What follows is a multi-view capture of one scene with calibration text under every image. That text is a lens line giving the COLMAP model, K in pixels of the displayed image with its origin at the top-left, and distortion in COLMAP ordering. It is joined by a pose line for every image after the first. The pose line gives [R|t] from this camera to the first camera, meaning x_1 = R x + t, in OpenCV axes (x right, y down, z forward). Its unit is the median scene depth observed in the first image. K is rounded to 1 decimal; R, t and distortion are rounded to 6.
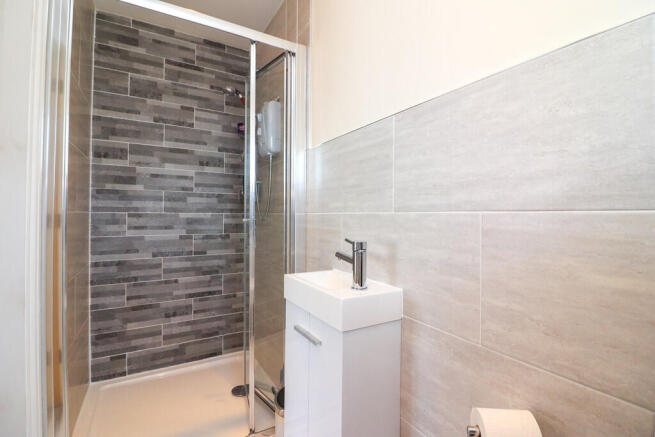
lens RADIAL K [[304.4, 0, 328.4], [0, 304.4, 214.0], [0, 0, 1]] dist [-0.012101, -0.004163]
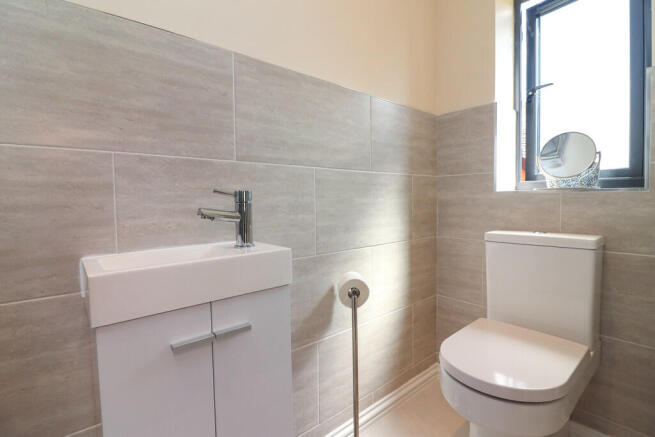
lens RADIAL K [[304.4, 0, 328.4], [0, 304.4, 219.5], [0, 0, 1]] dist [-0.012101, -0.004163]
pose [[-0.169198, -0.070720, 0.983042, -0.790896], [0.002611, 0.997387, 0.072201, 0.111667], [-0.985579, 0.014783, -0.168571, 0.928725]]
